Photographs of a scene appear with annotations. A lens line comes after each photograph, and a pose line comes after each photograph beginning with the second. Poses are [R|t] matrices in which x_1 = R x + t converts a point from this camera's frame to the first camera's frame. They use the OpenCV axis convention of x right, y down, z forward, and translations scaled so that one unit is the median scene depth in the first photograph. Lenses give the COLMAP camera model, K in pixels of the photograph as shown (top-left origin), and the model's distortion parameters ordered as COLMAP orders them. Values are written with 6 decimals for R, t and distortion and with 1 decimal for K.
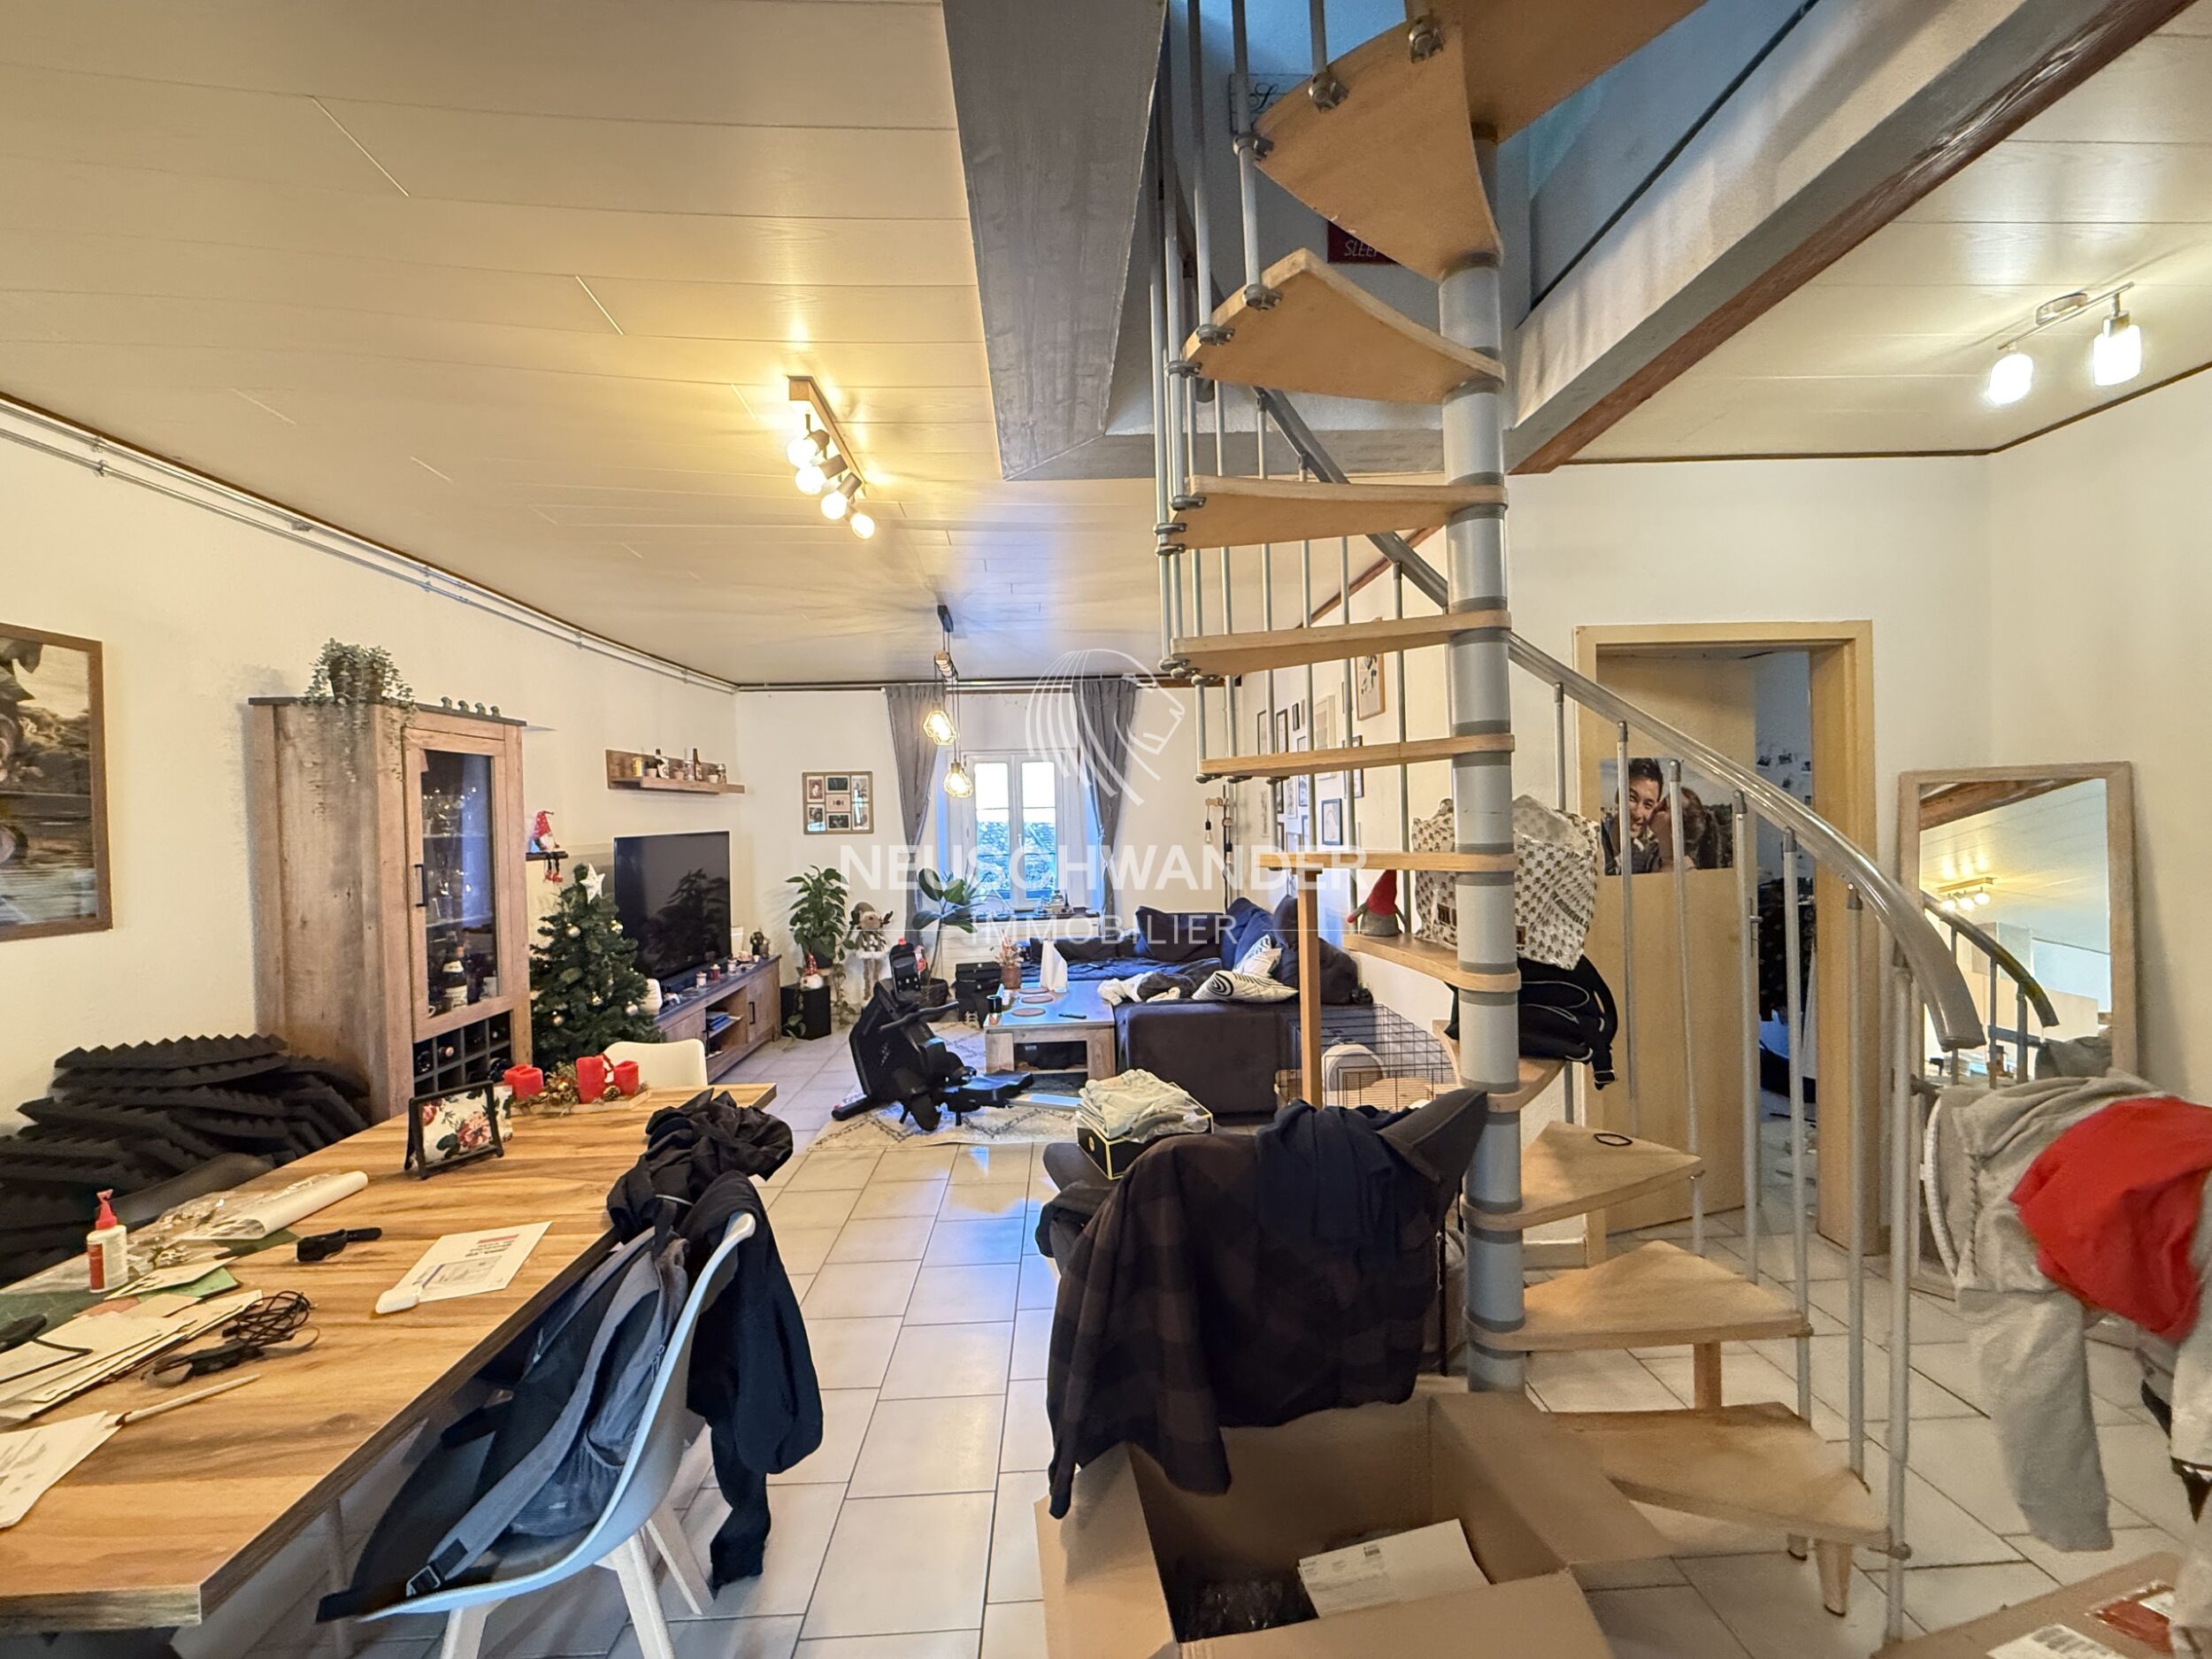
lens RADIAL K [[882.8, 0, 1099.7], [0, 882.8, 830.2], [0, 0, 1]] dist [-0.000424, 0.000073]
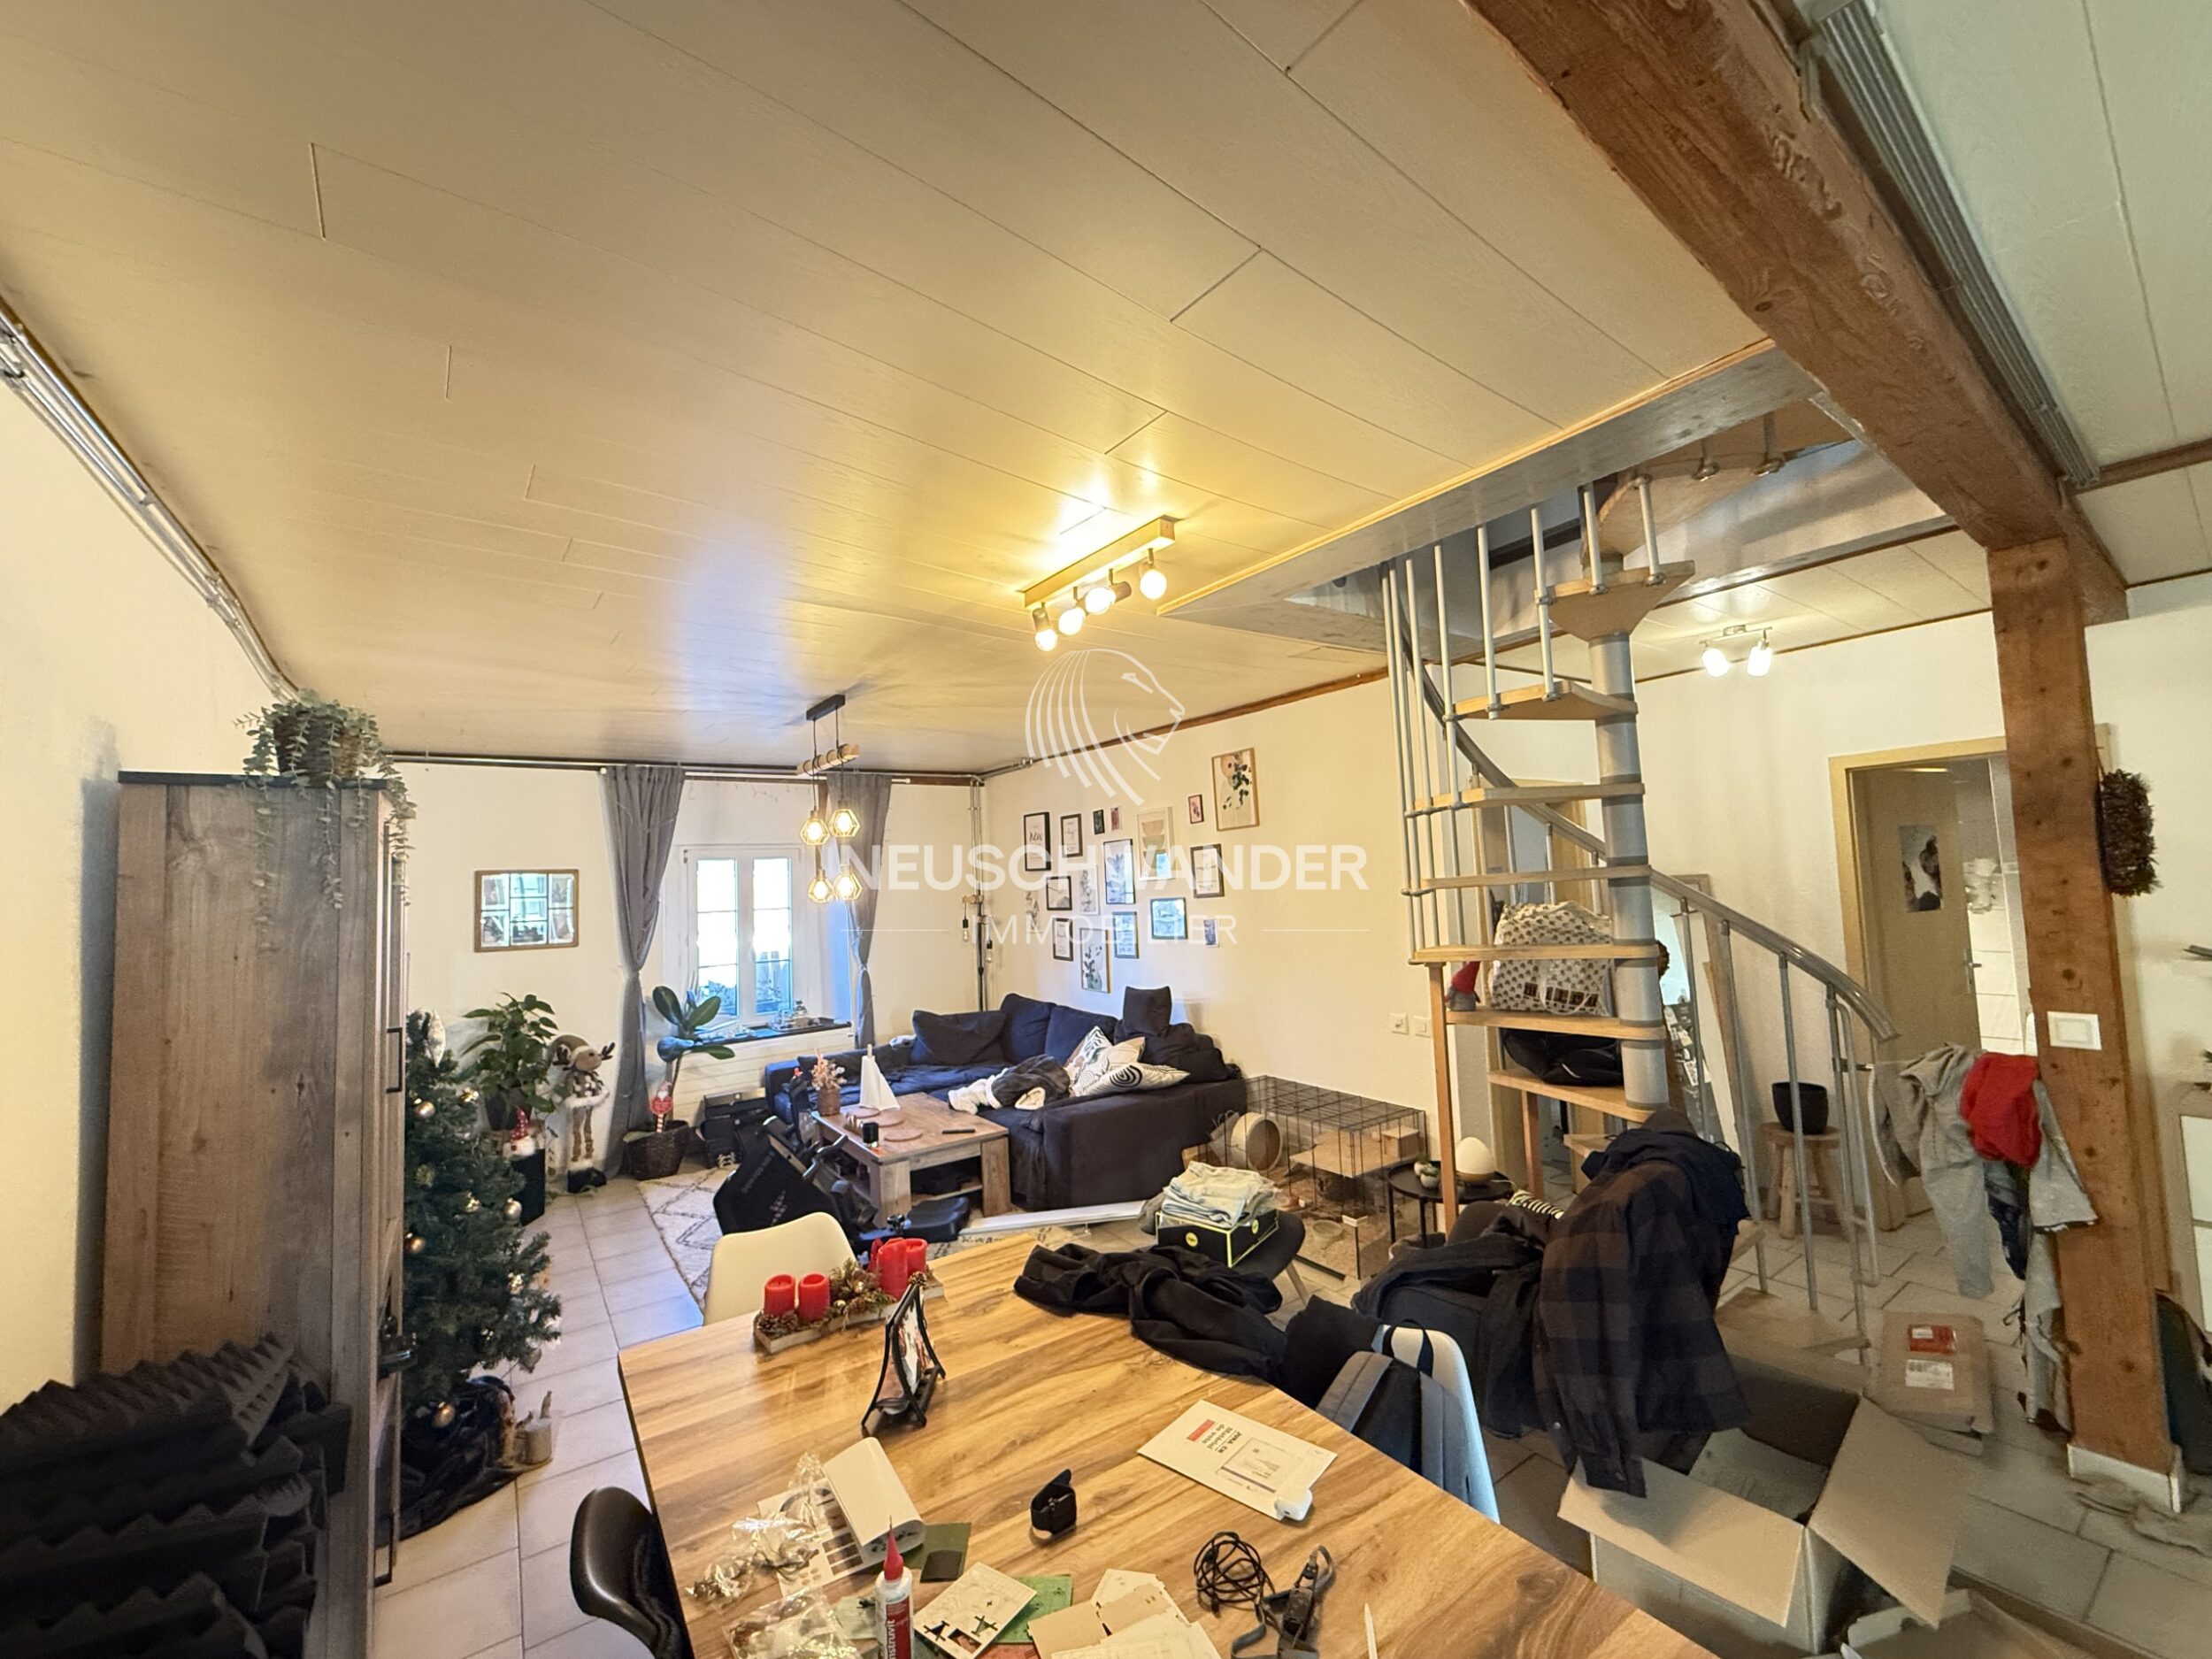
lens RADIAL K [[892.0, 0, 1106.0], [0, 892.0, 829.5], [0, 0, 1]] dist [-0.000913, -0.000202]
pose [[0.844165, 0.024173, 0.535538, -0.852420], [0.029449, 0.995383, -0.091350, -0.042254], [-0.535273, 0.092886, 0.839556, 0.160871]]
